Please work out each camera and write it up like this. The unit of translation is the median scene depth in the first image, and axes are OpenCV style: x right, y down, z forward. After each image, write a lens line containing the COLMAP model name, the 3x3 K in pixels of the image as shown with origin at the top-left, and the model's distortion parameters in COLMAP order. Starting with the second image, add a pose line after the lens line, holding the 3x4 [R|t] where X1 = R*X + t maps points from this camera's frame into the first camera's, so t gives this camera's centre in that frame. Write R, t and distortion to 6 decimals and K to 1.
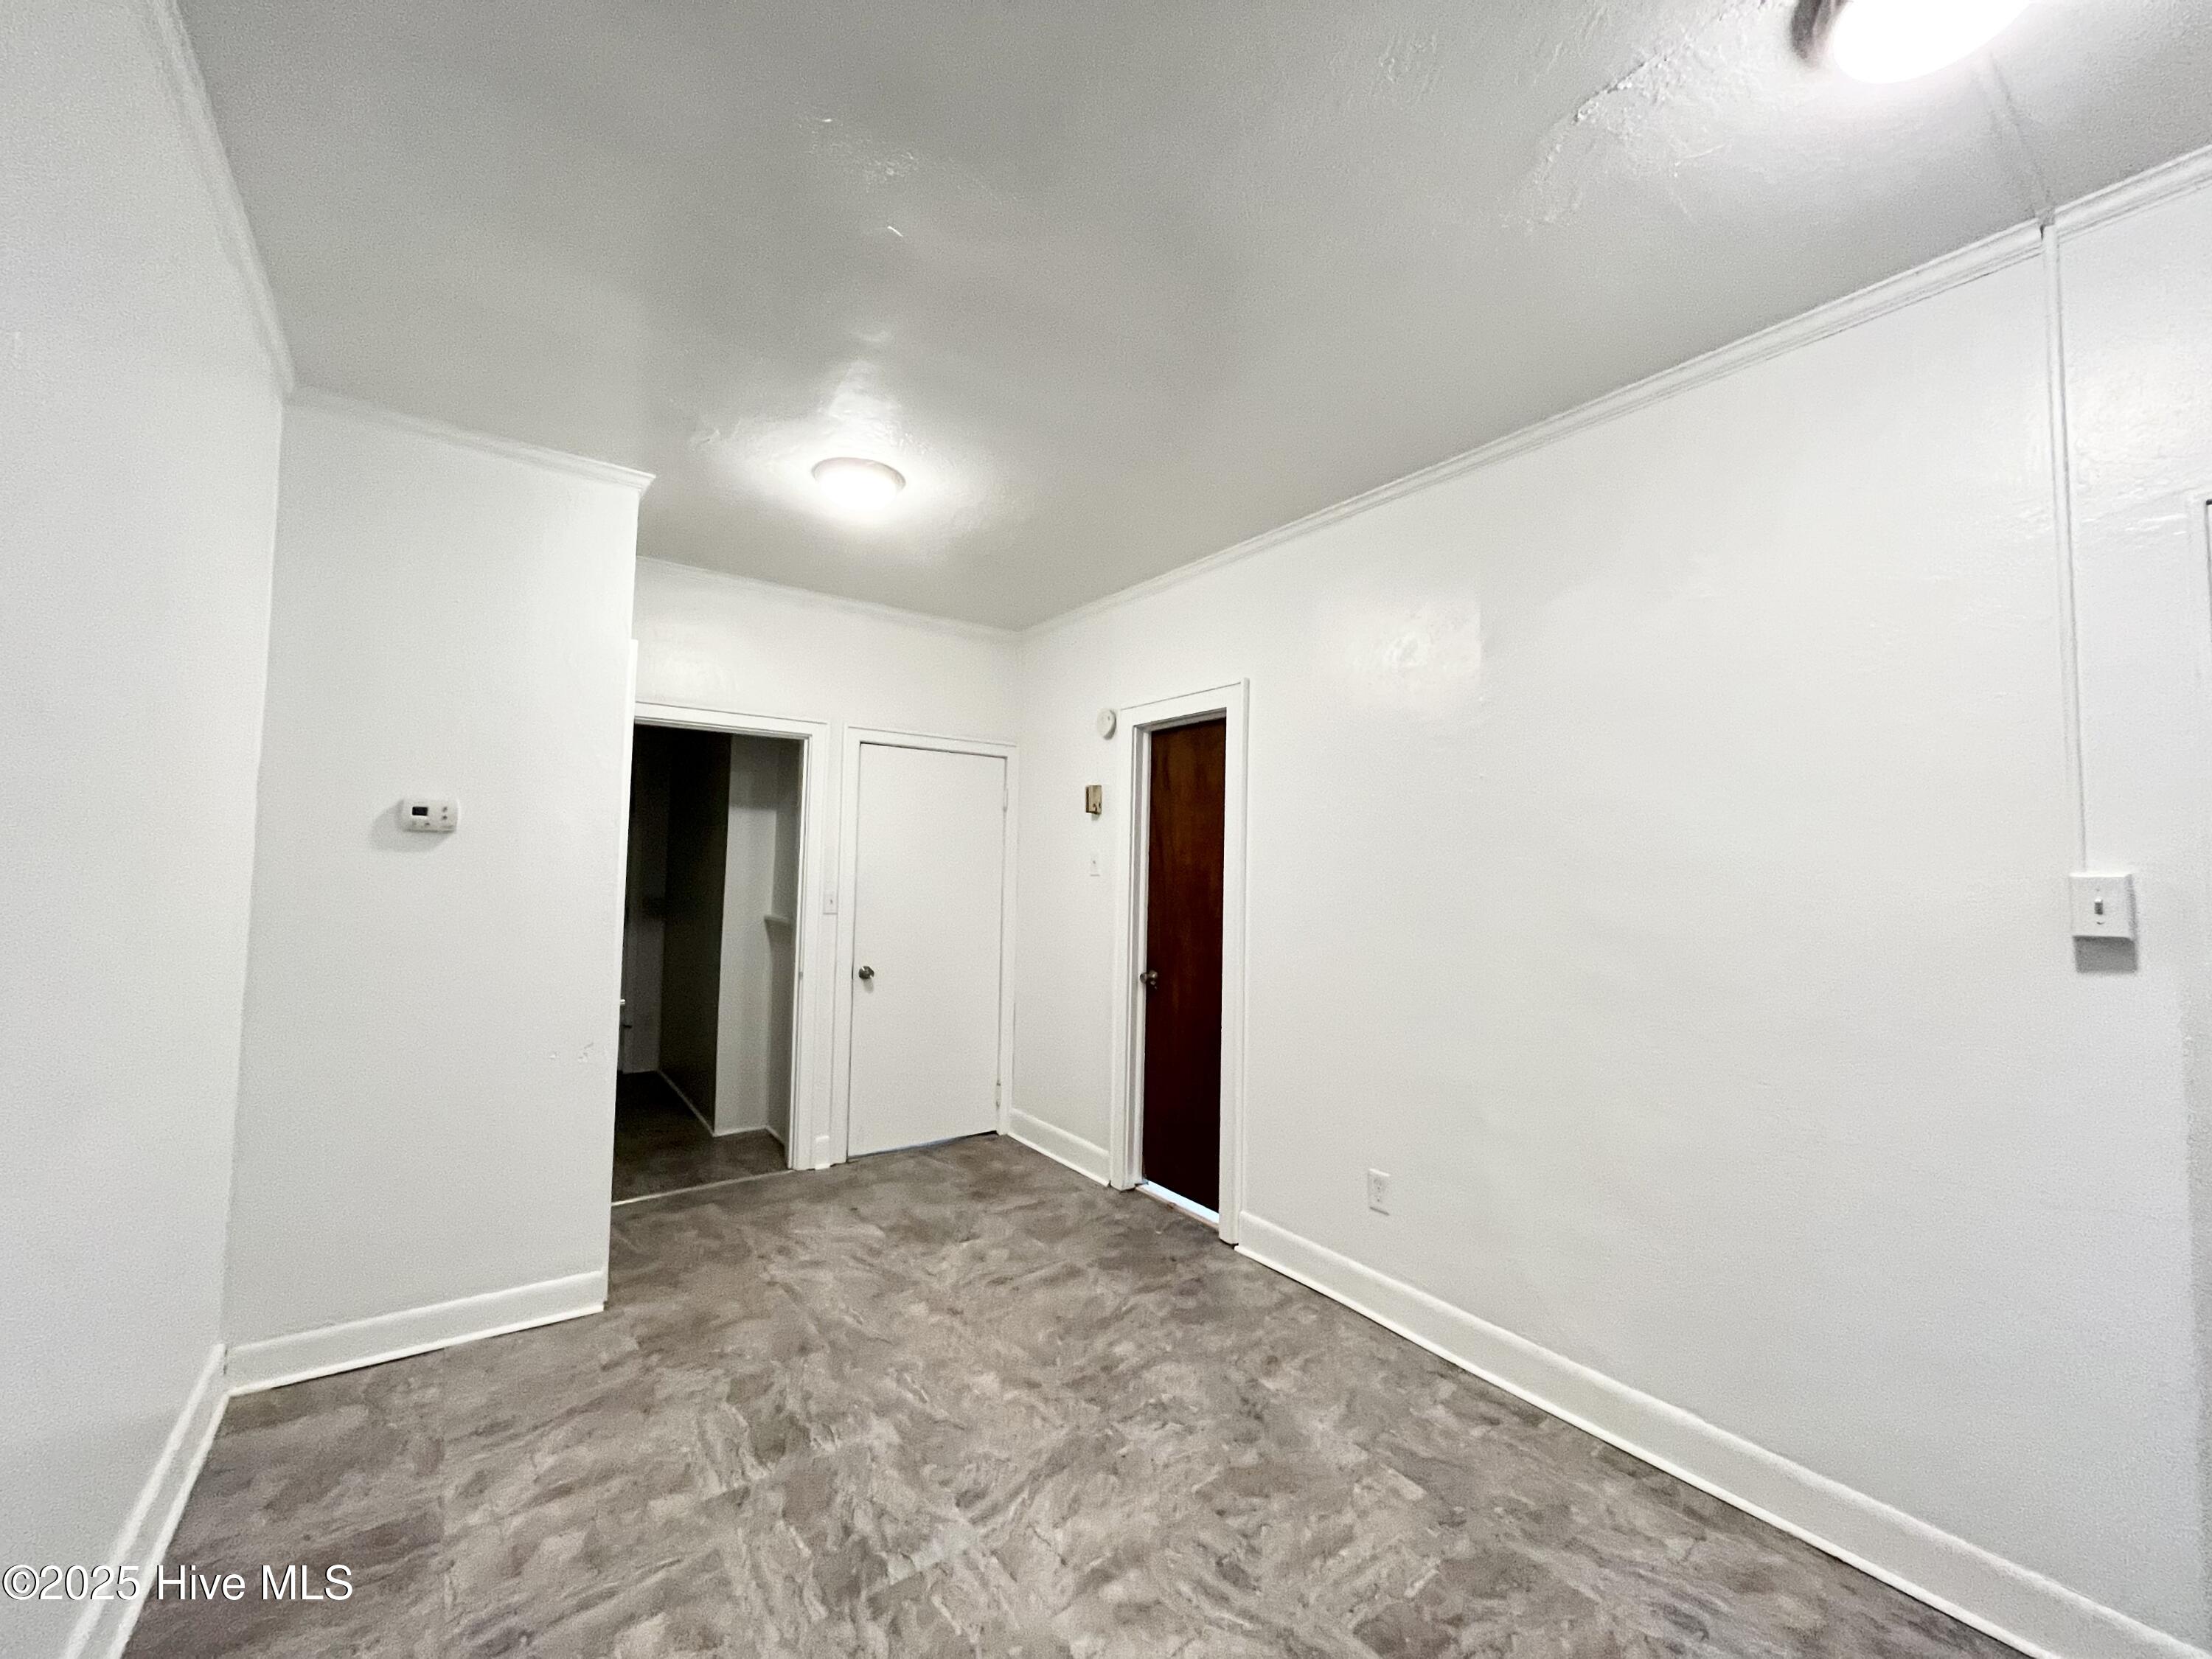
lens RADIAL K [[893.6, 0, 1106.1], [0, 893.6, 832.0], [0, 0, 1]] dist [-0.000969, -0.001250]
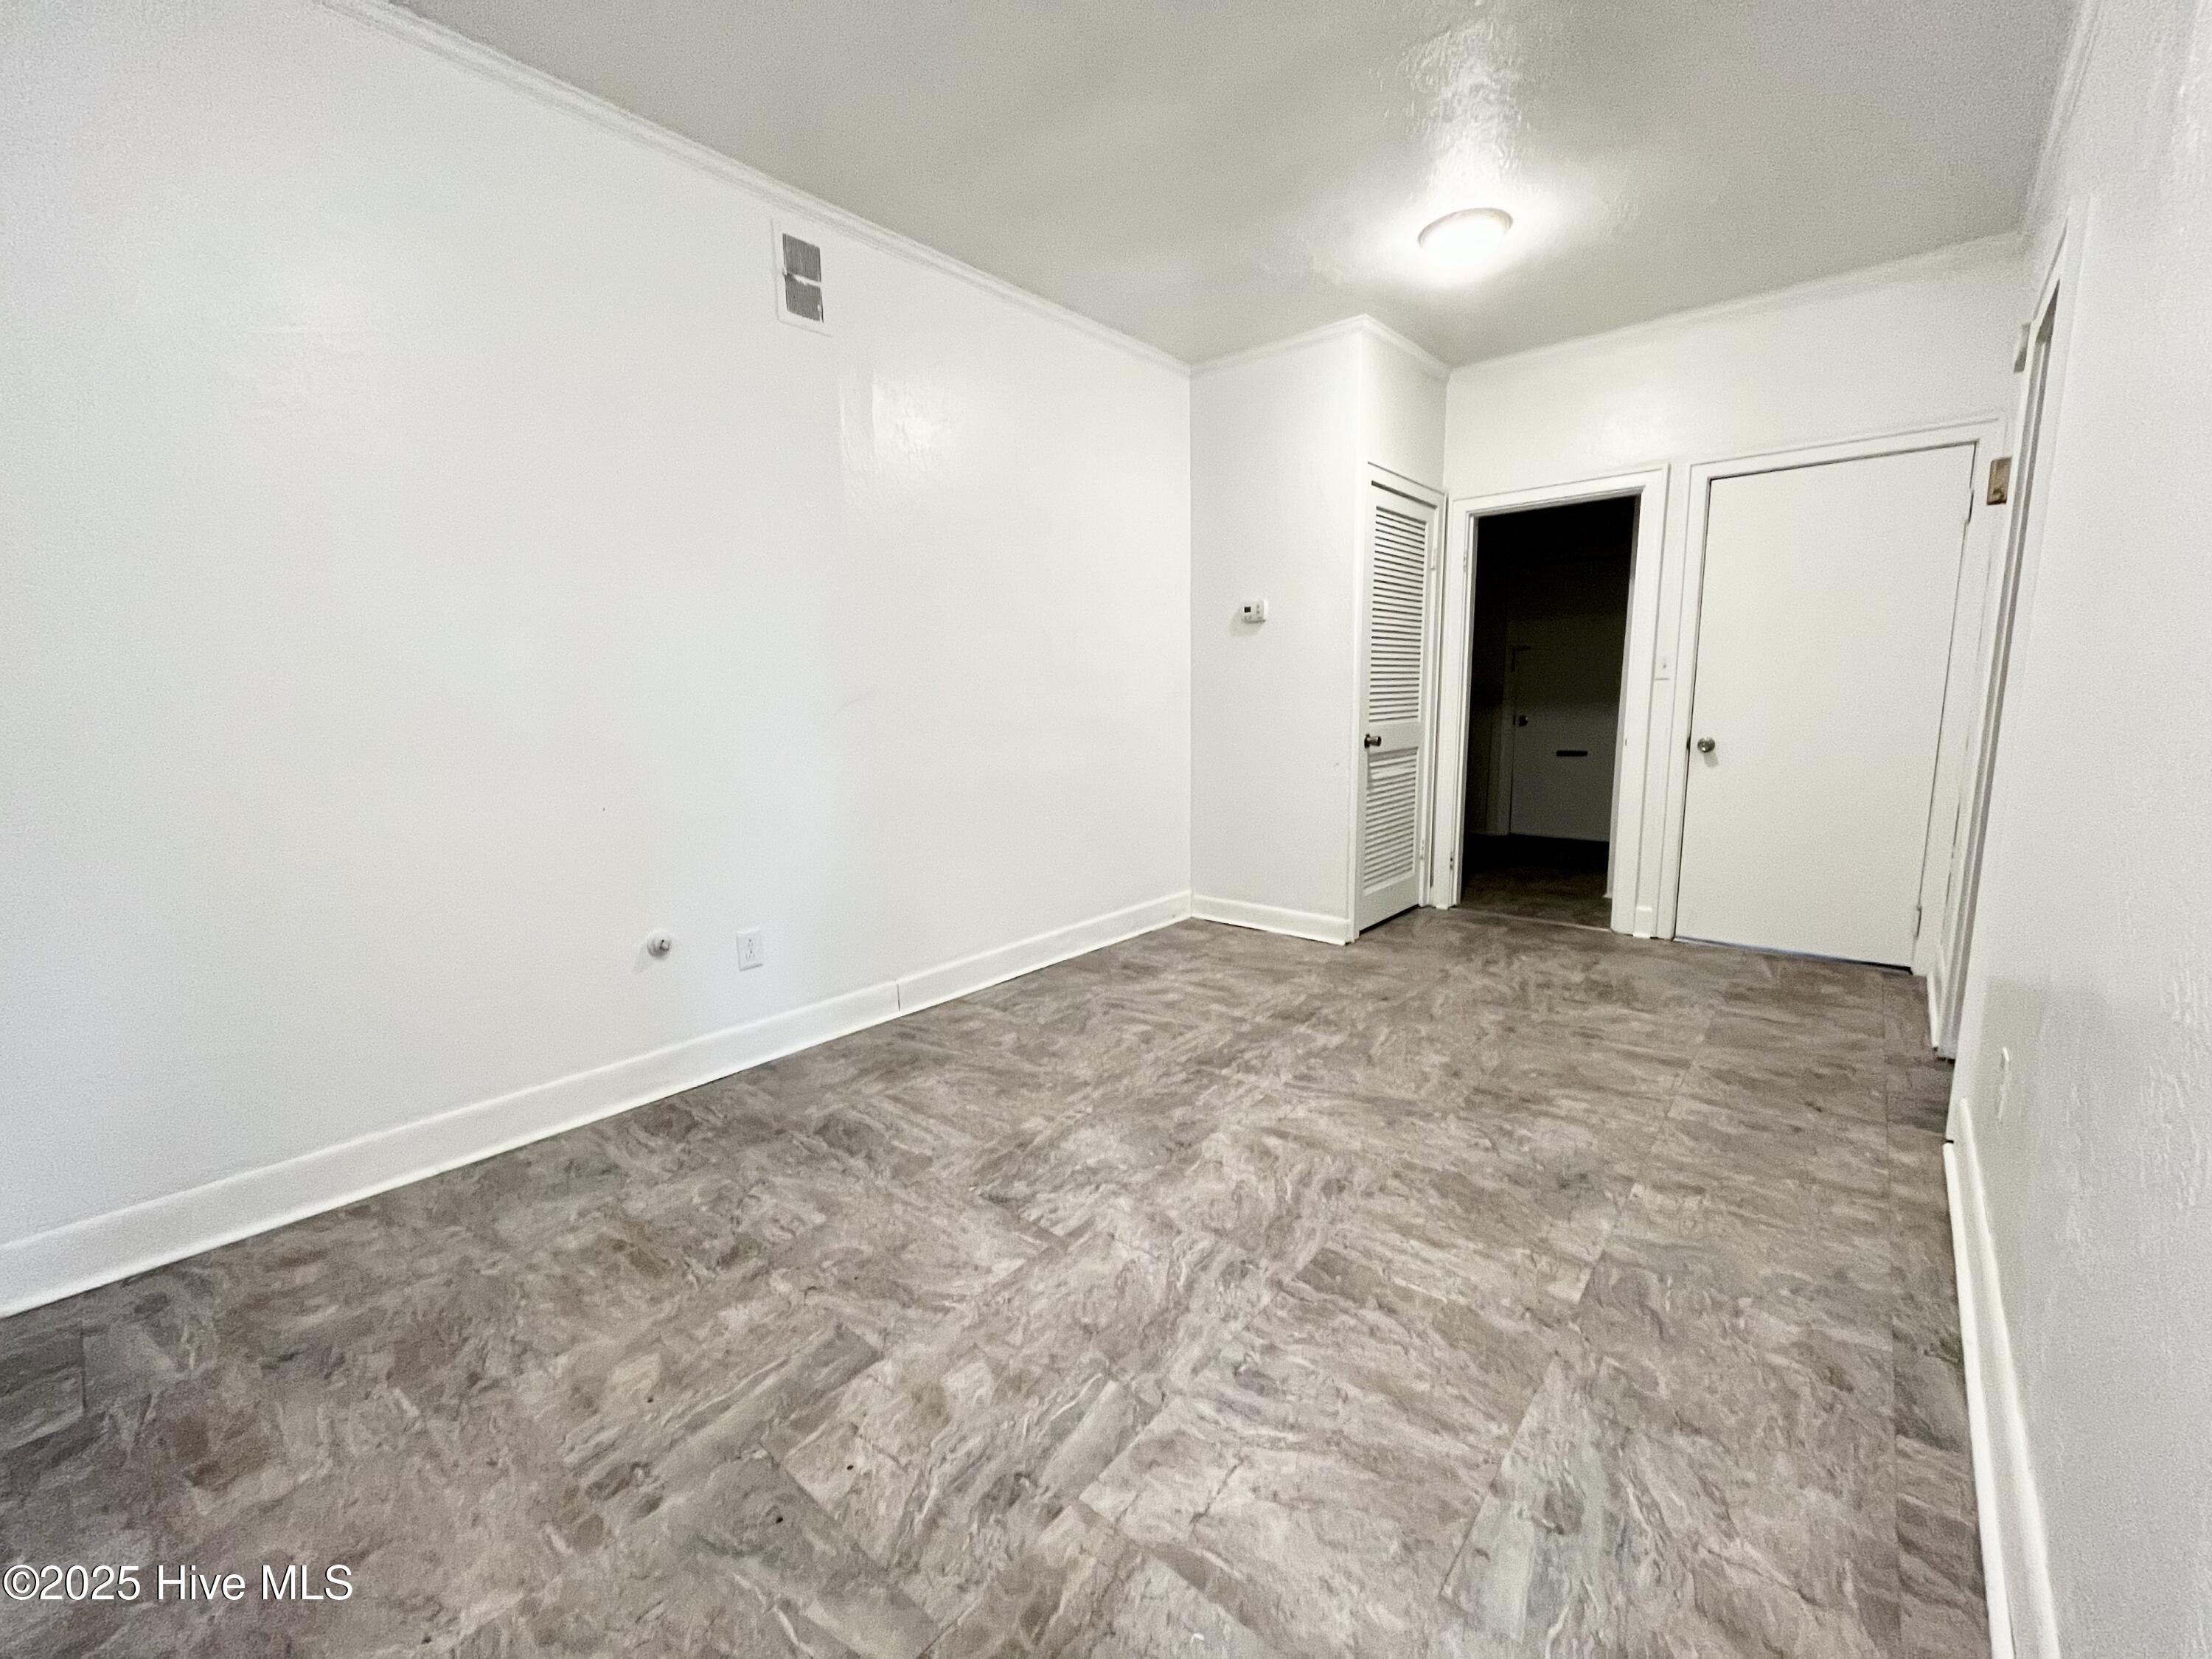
lens RADIAL K [[893.6, 0, 1106.3], [0, 893.6, 836.1], [0, 0, 1]] dist [-0.000969, -0.001250]
pose [[0.226626, 0.128316, -0.965492, 0.821813], [0.066861, 0.986896, 0.146854, 0.129566], [0.971684, -0.097835, 0.215077, 0.356358]]
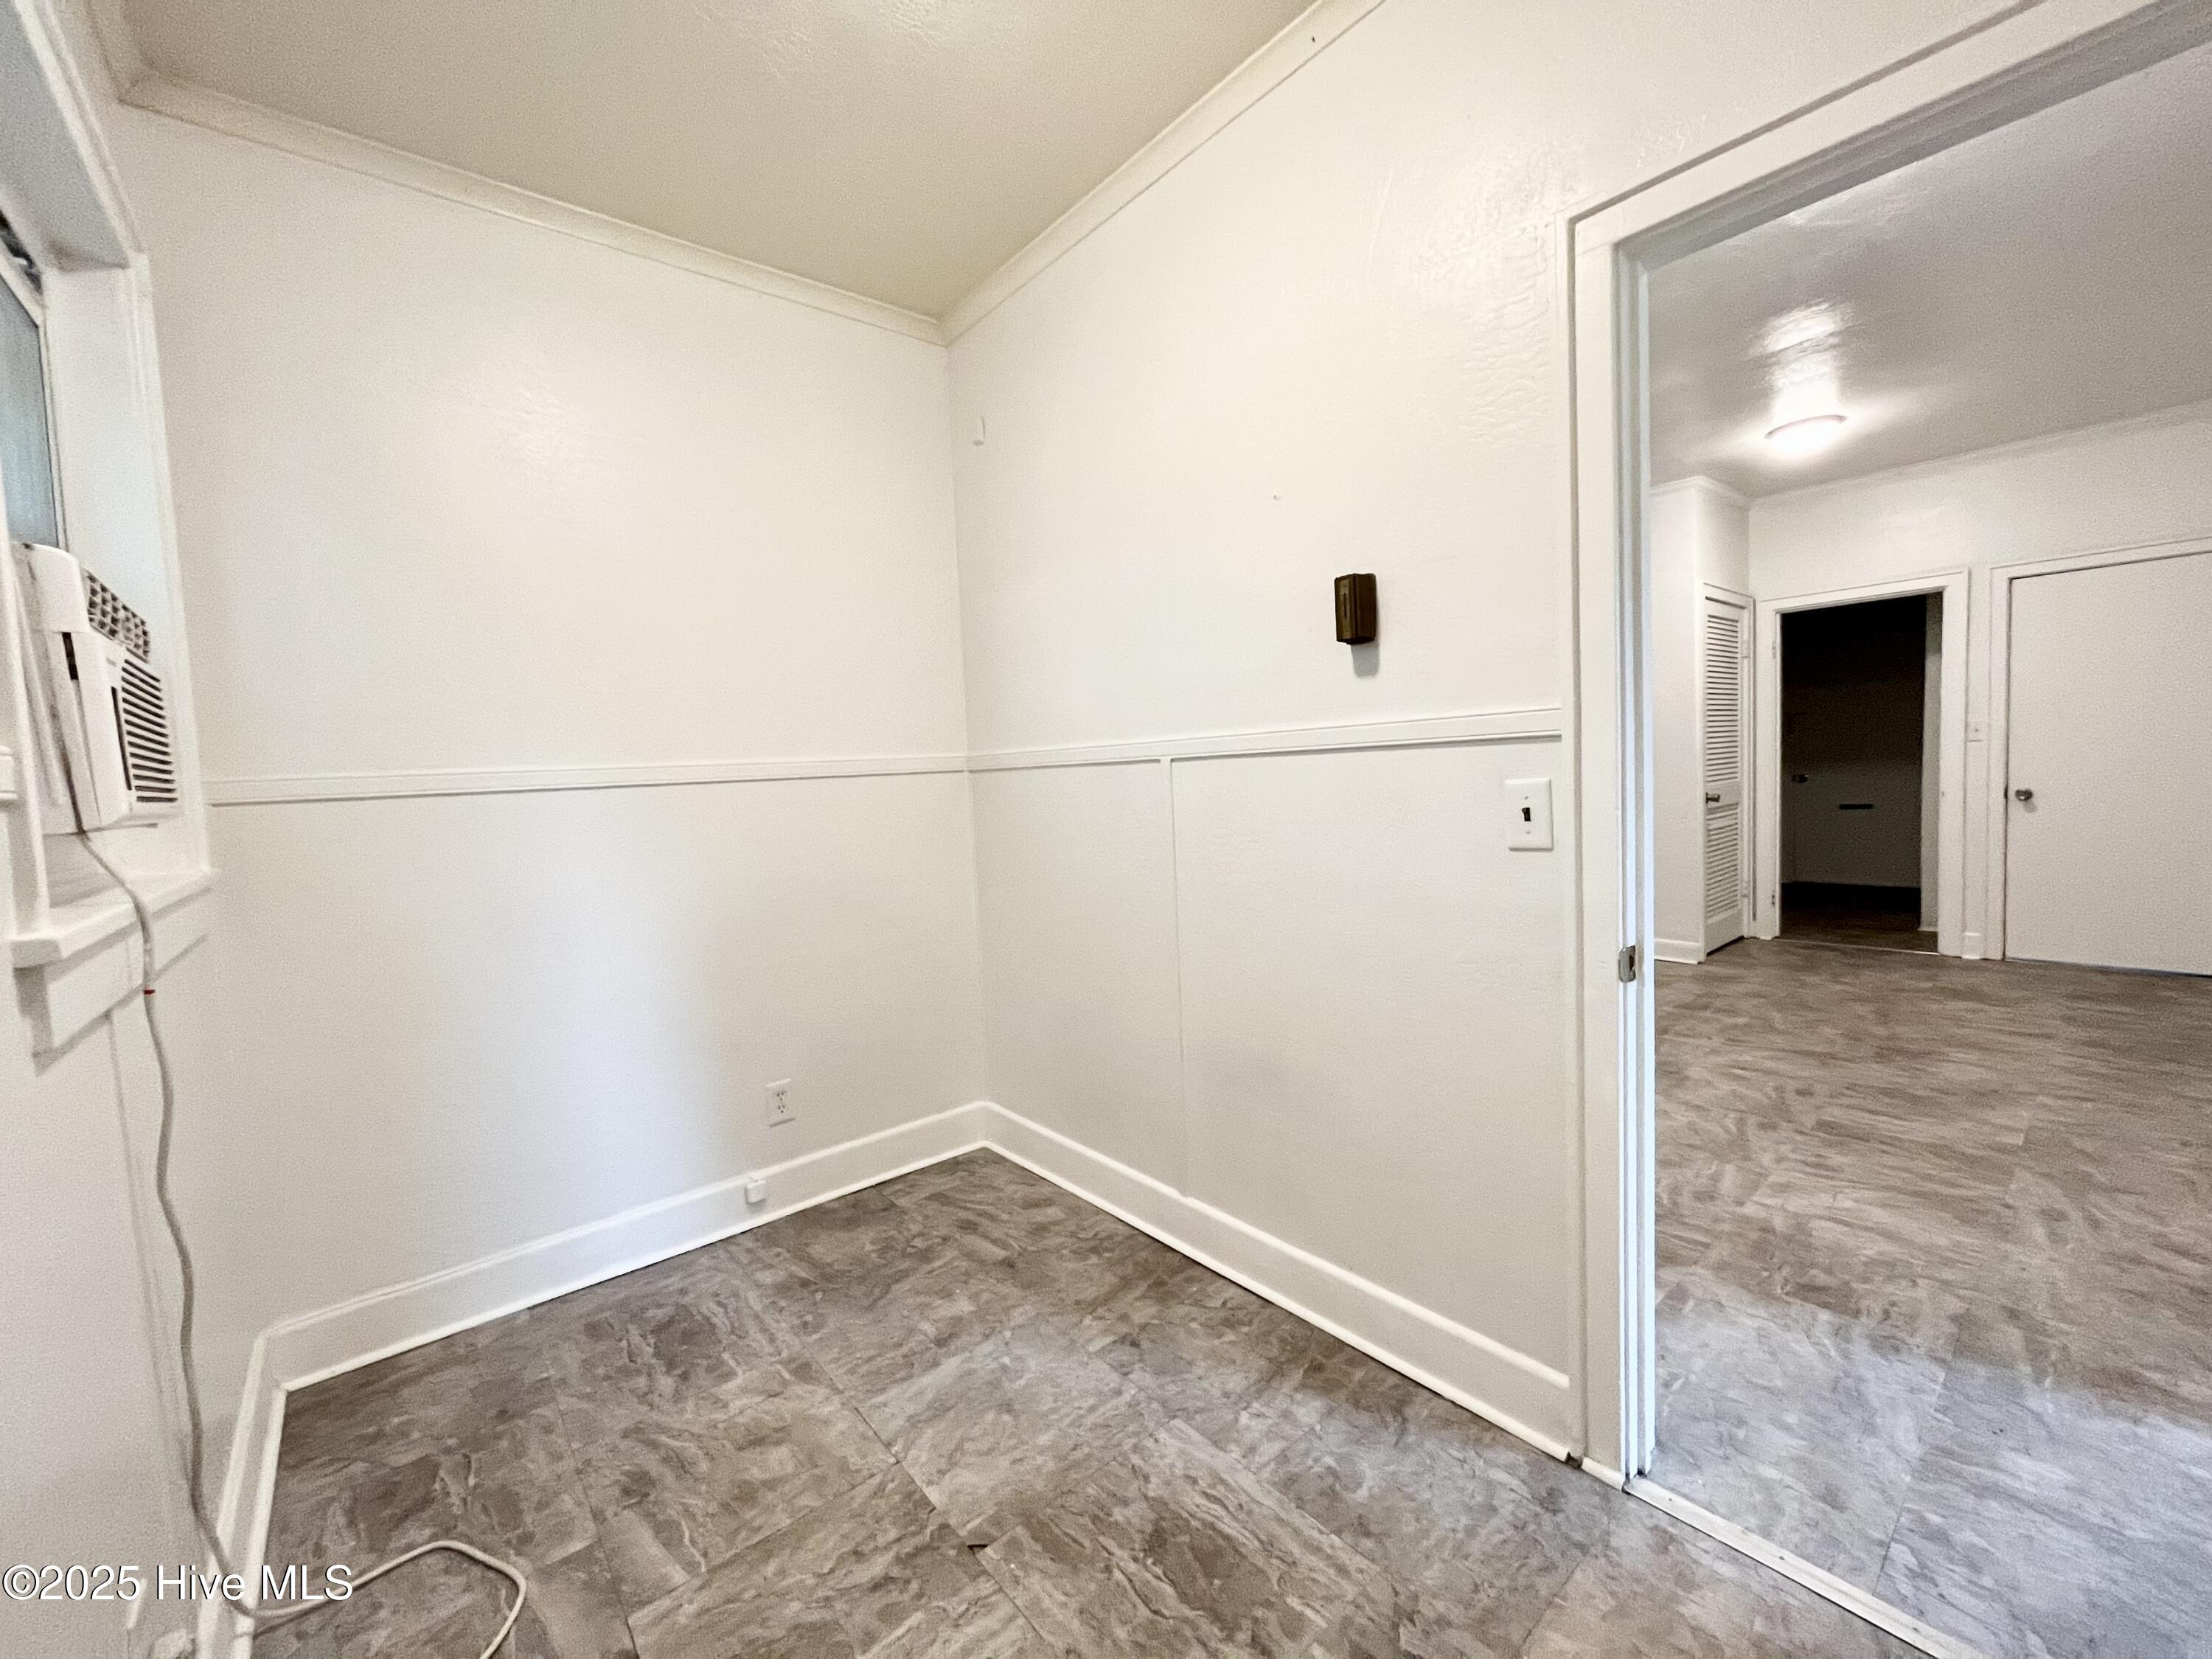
lens RADIAL K [[893.6, 0, 1109.5], [0, 893.6, 834.0], [0, 0, 1]] dist [-0.000969, -0.001250]
pose [[0.068056, 0.045554, -0.996641, 1.260225], [0.094970, 0.994125, 0.051924, 0.076838], [0.993151, -0.098184, 0.063330, -0.293398]]
